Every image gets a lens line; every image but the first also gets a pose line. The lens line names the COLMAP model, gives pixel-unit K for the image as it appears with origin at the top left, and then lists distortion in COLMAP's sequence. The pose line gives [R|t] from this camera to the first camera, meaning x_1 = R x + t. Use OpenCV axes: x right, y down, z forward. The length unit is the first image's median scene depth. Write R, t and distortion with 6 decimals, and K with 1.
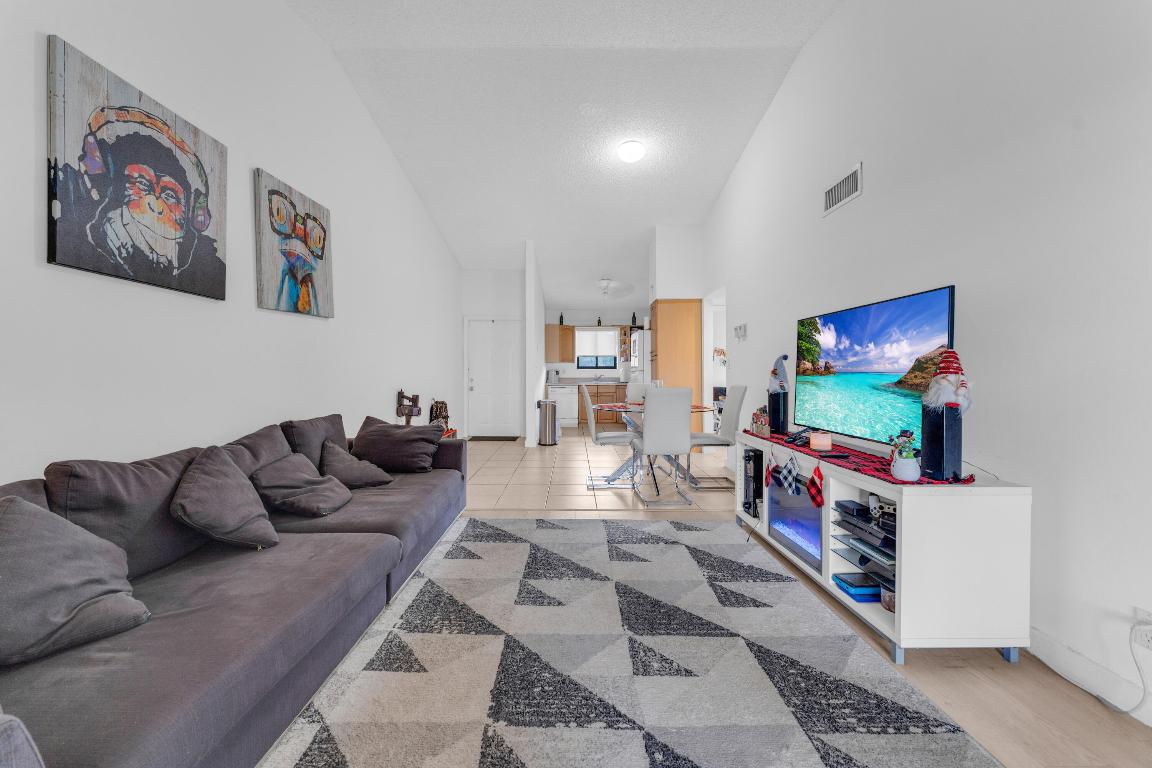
lens RADIAL K [[465.2, 0, 575.0], [0, 465.2, 378.2], [0, 0, 1]] dist [-0.002717, -0.000573]
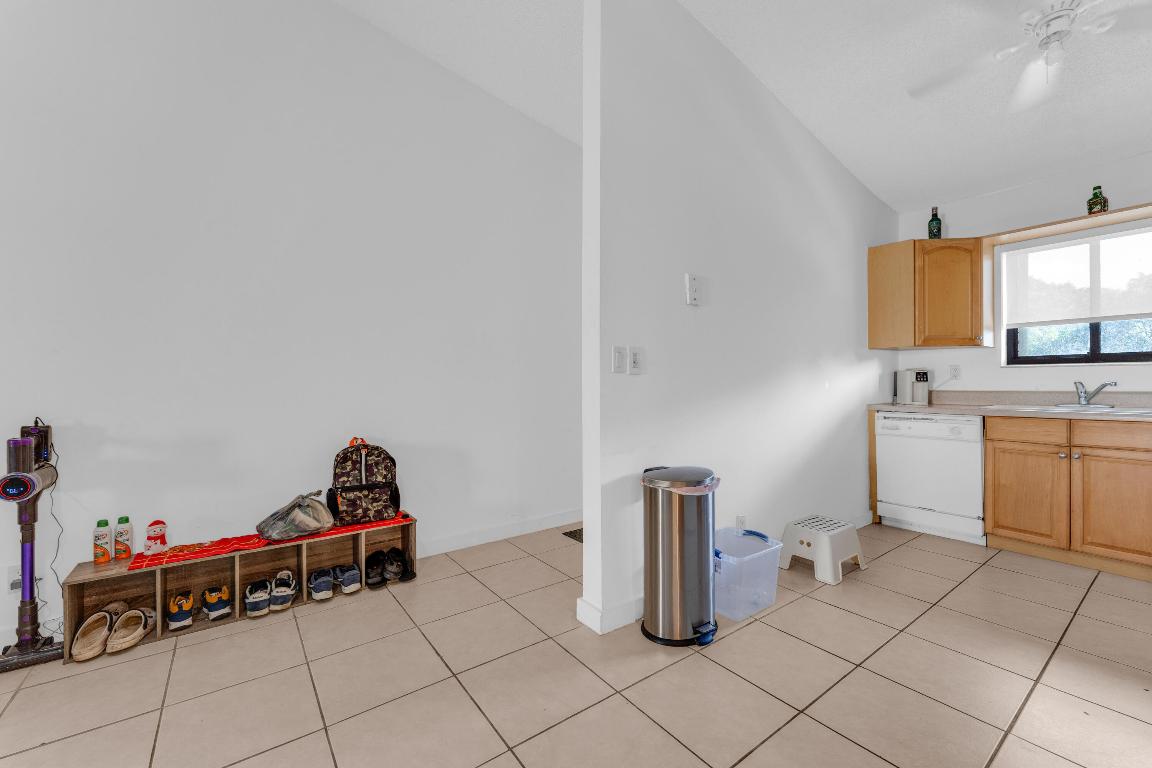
lens RADIAL K [[466.5, 0, 573.9], [0, 466.5, 384.2], [0, 0, 1]] dist [0.001001, -0.000339]
pose [[0.590316, 0.000760, -0.807172, 0.393359], [-0.005274, 0.999982, -0.002915, -0.012748], [0.807155, 0.005978, 0.590309, 2.295094]]
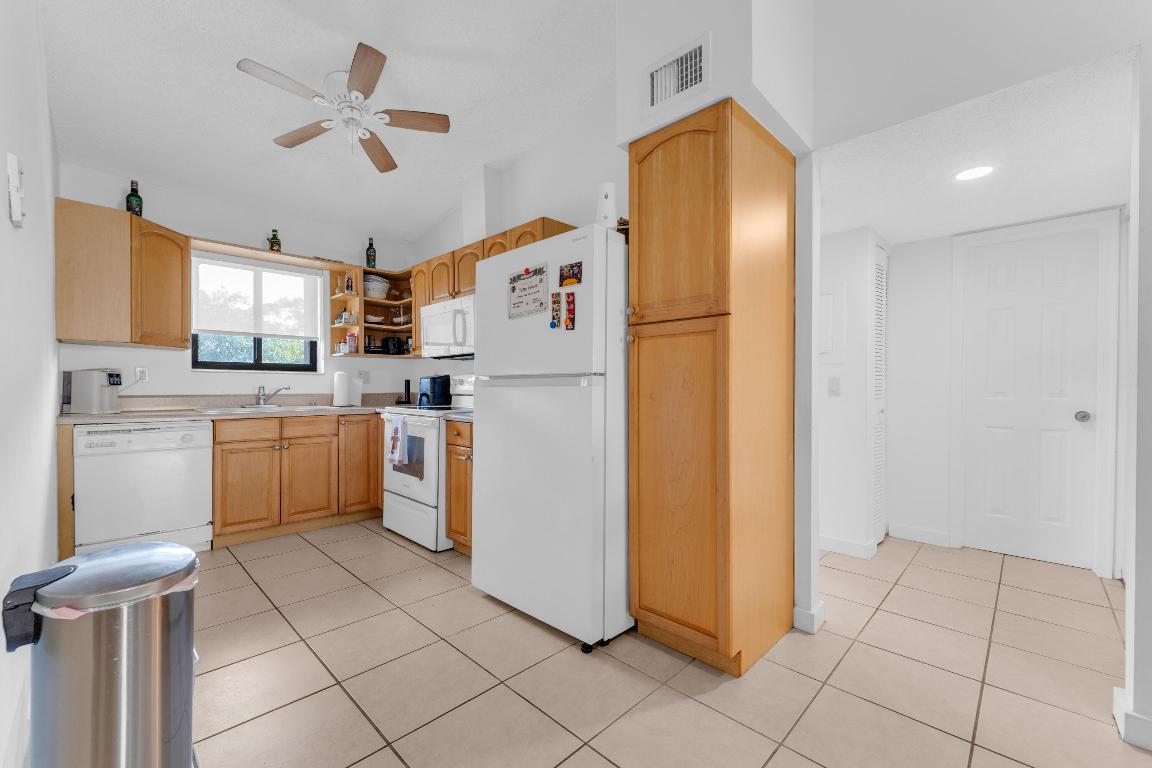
lens RADIAL K [[470.4, 0, 578.3], [0, 470.4, 390.0], [0, 0, 1]] dist [0.000680, -0.000045]
pose [[0.700224, -0.002035, 0.713920, -0.183921], [0.001617, 0.999998, 0.001265, -0.017794], [-0.713921, 0.000269, 0.700226, 2.335565]]
